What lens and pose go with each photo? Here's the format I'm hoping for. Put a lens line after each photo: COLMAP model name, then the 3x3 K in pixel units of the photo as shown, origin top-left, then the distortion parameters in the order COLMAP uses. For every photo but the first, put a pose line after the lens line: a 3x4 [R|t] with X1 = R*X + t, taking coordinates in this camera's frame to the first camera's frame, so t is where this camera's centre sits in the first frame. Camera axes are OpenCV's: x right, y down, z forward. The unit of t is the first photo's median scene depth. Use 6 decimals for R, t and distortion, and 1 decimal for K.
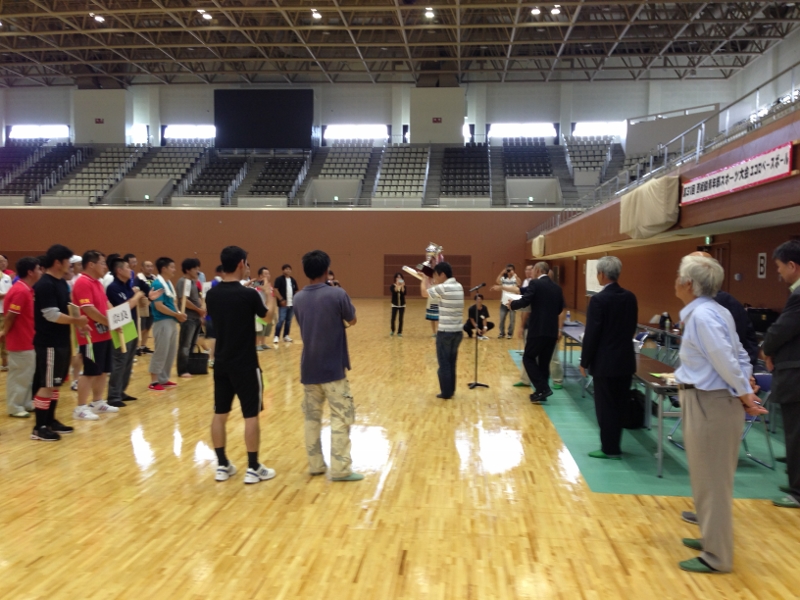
lens RADIAL K [[743.8, 0, 400.0], [0, 743.8, 300.0], [0, 0, 1]] dist [0.080165, -0.014701]
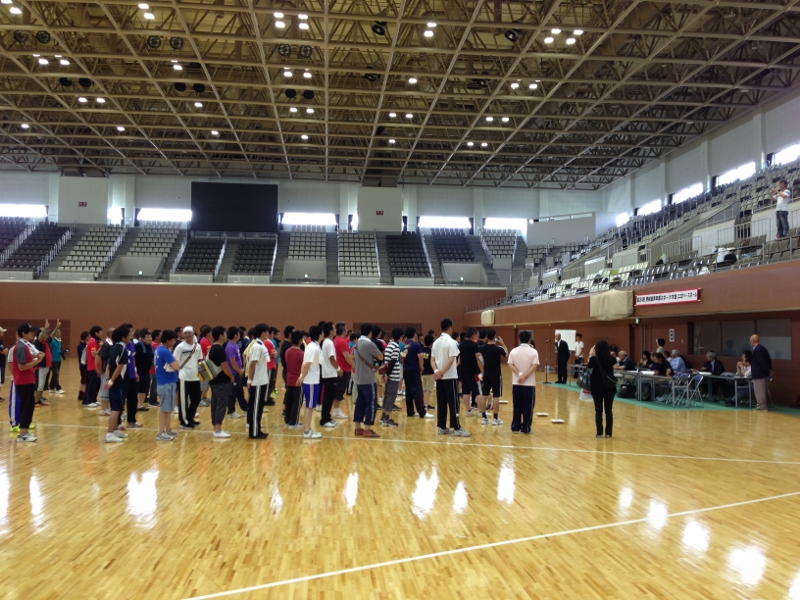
lens RADIAL K [[743.8, 0, 400.0], [0, 743.8, 300.0], [0, 0, 1]] dist [0.080165, -0.014701]
pose [[0.981868, 0.006360, 0.189457, -0.151557], [0.009200, 0.996660, -0.081138, 0.003836], [-0.189341, 0.081410, 0.978531, -0.204760]]
